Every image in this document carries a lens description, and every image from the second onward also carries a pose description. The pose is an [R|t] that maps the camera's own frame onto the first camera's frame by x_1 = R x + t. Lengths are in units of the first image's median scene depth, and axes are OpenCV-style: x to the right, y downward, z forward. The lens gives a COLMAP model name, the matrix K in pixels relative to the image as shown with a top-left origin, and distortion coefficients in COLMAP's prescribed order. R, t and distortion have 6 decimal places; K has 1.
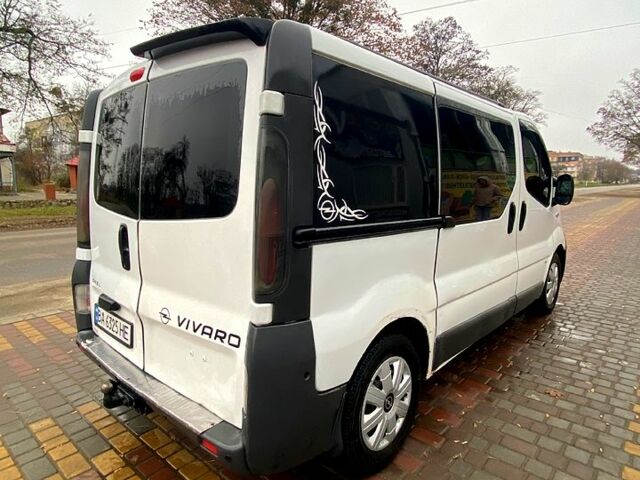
lens RADIAL K [[410.4, 0, 303.0], [0, 410.4, 238.0], [0, 0, 1]] dist [-0.004222, -0.003598]
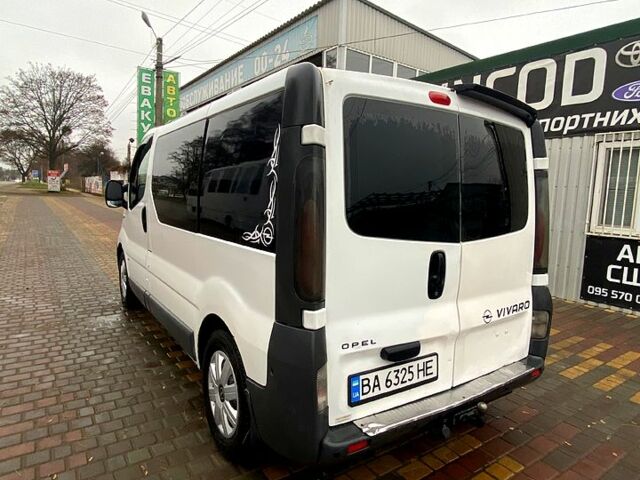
lens RADIAL K [[410.4, 0, 303.0], [0, 410.4, 238.0], [0, 0, 1]] dist [-0.004222, -0.003598]
pose [[0.231028, -0.101171, 0.967673, -1.610456], [0.093395, 0.992292, 0.081447, -0.190581], [-0.968454, 0.071560, 0.238696, 1.221132]]
